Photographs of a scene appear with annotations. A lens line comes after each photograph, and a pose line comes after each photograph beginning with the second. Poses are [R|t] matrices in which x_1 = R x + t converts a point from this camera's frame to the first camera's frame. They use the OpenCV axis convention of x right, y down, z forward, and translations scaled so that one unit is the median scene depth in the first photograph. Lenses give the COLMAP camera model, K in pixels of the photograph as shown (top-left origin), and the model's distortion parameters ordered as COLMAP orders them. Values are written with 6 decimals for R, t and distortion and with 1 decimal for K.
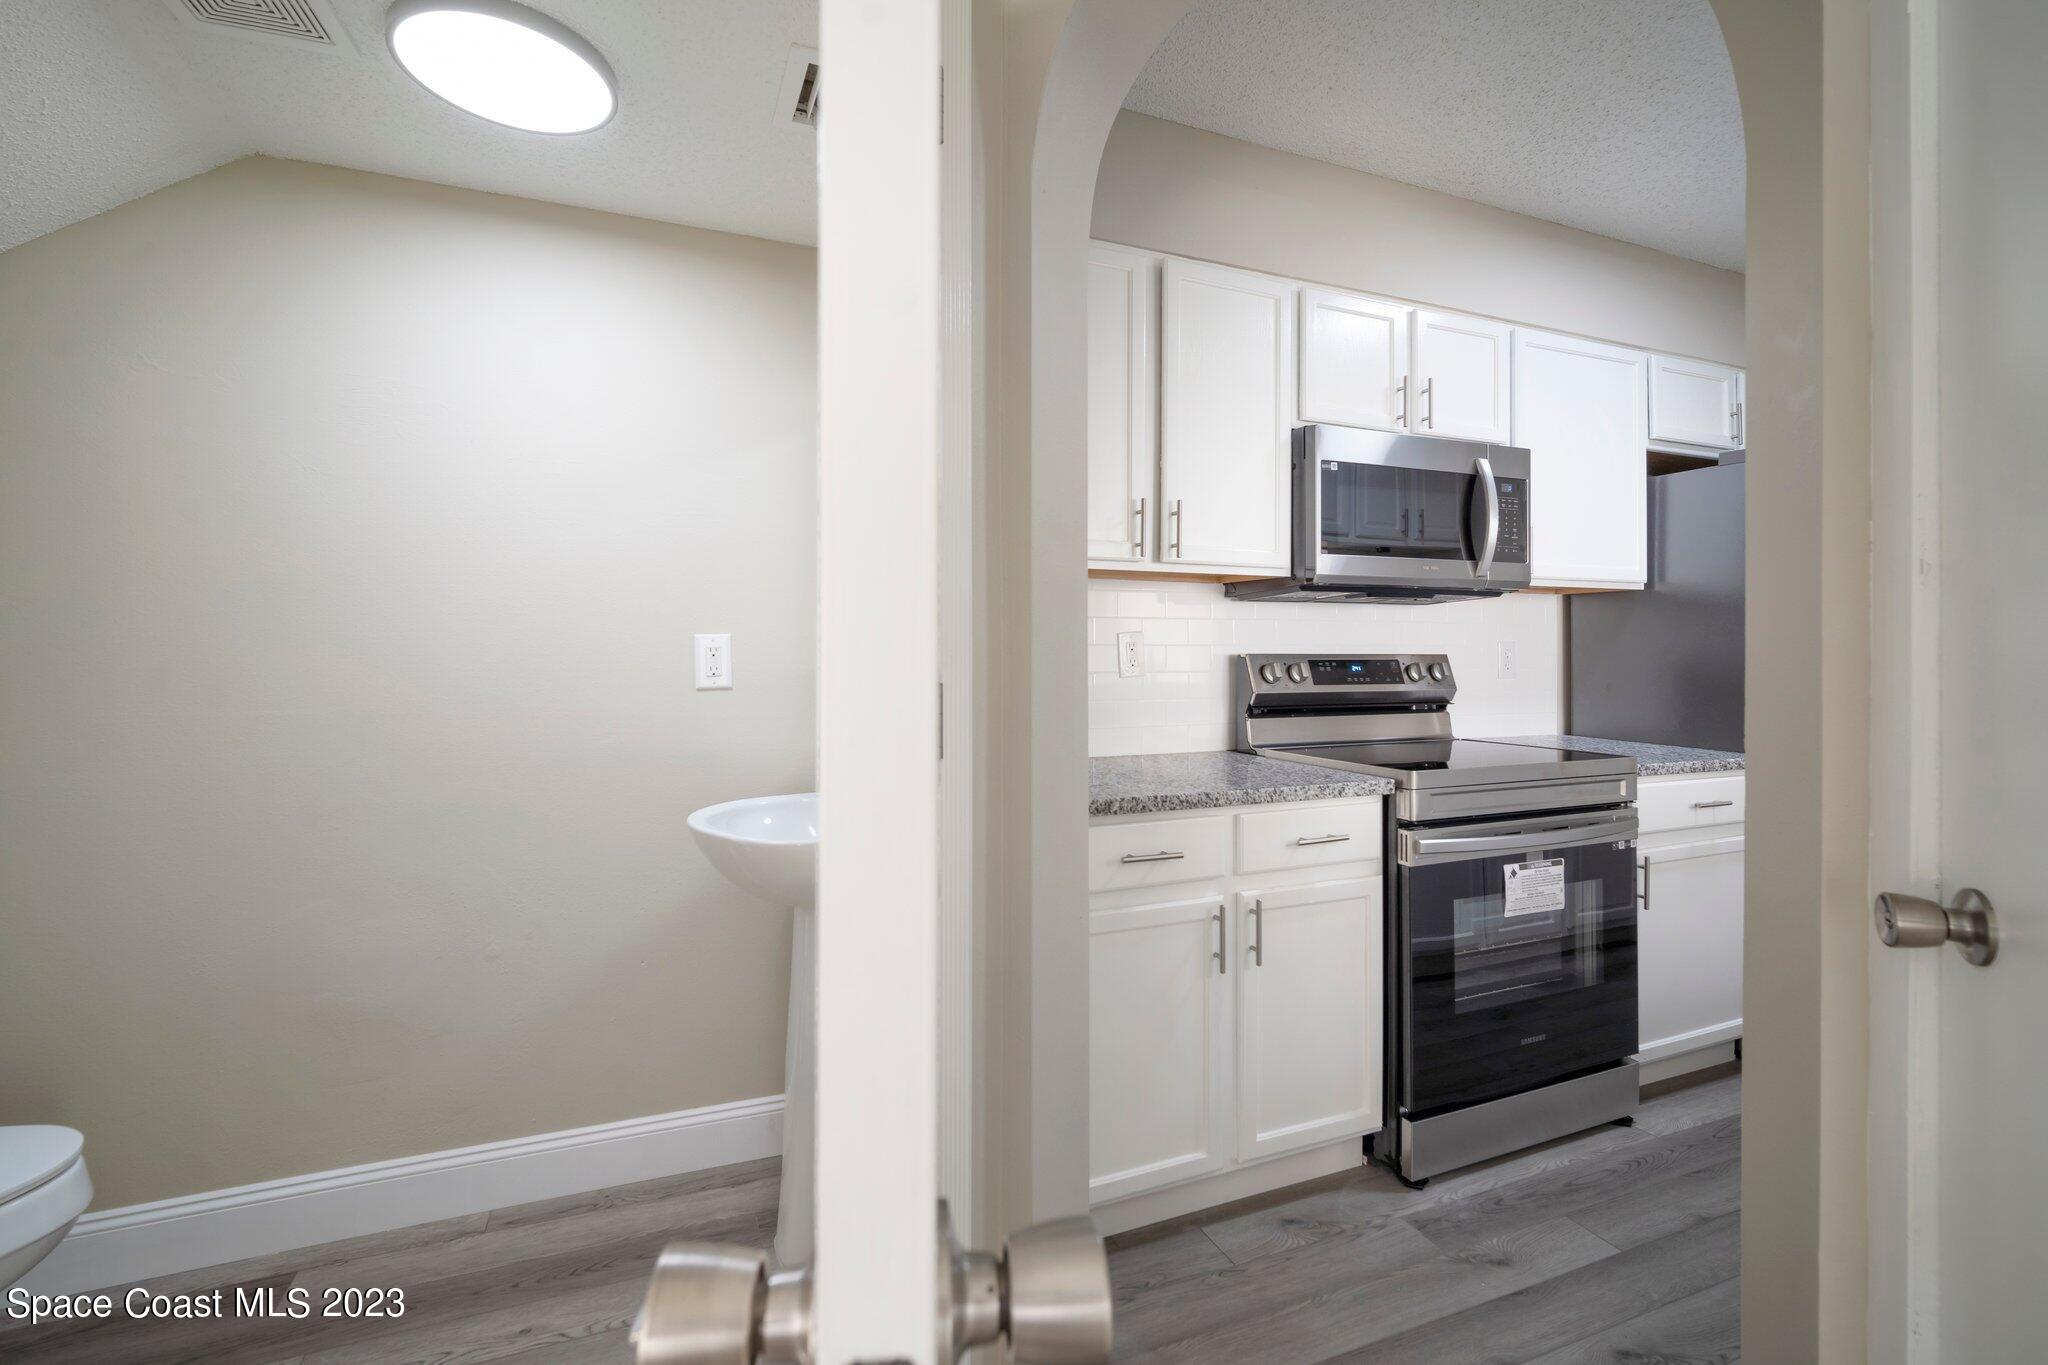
lens RADIAL K [[899.8, 0, 1035.6], [0, 899.8, 643.1], [0, 0, 1]] dist [-0.013423, 0.003999]
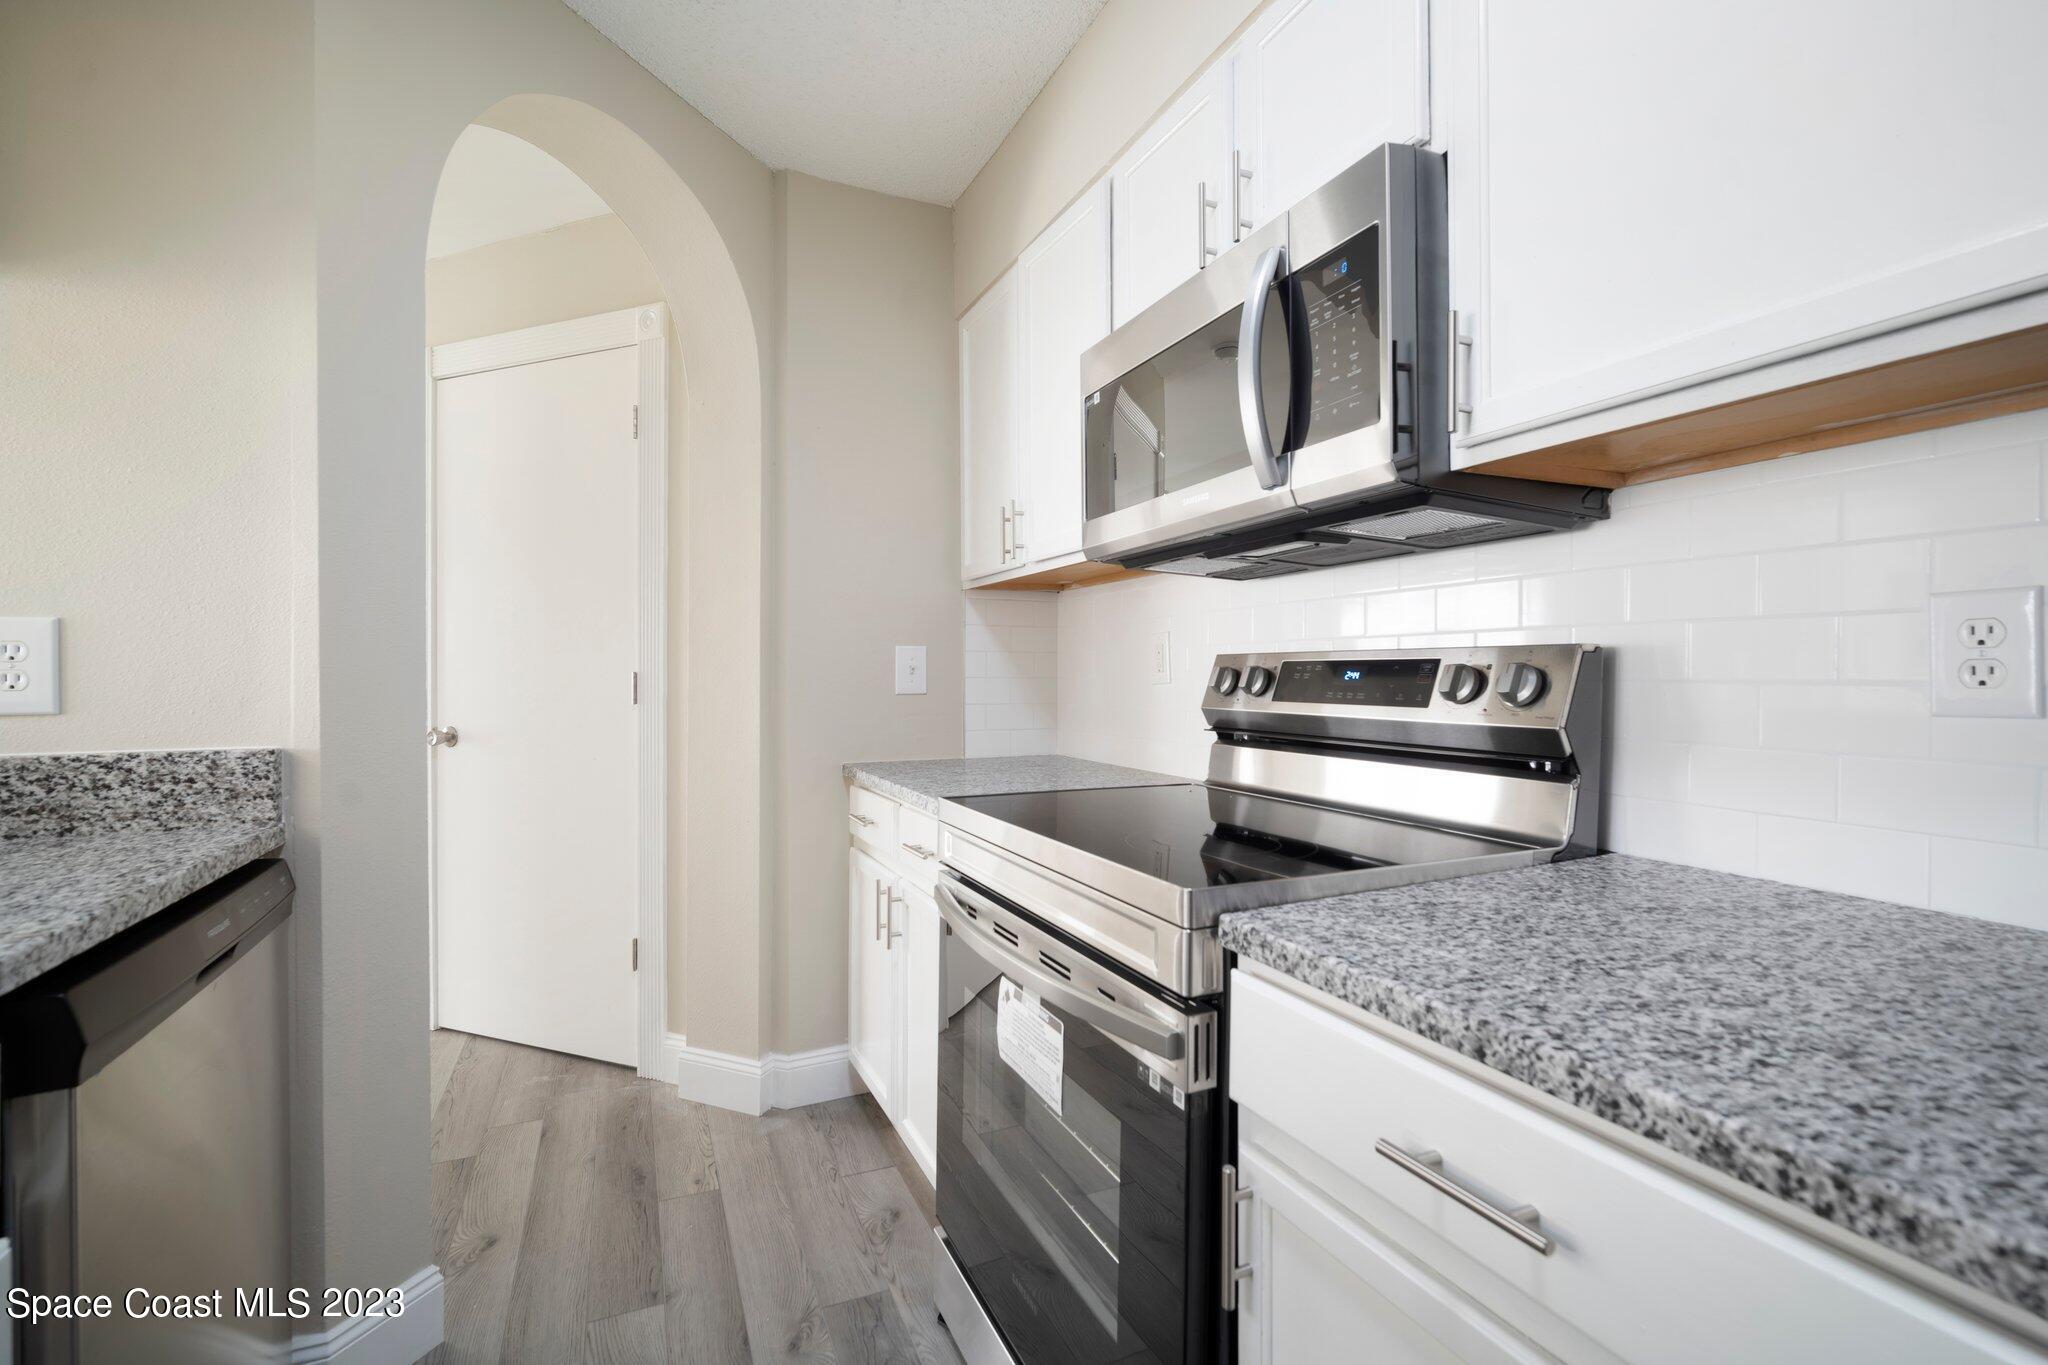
lens RADIAL K [[899.8, 0, 1018.6], [0, 899.8, 668.8], [0, 0, 1]] dist [-0.013423, 0.003999]
pose [[0.026478, -0.008578, -0.999613, 1.071470], [0.010494, 0.999910, -0.008302, 0.031151], [0.999594, -0.010270, 0.026566, 0.915211]]
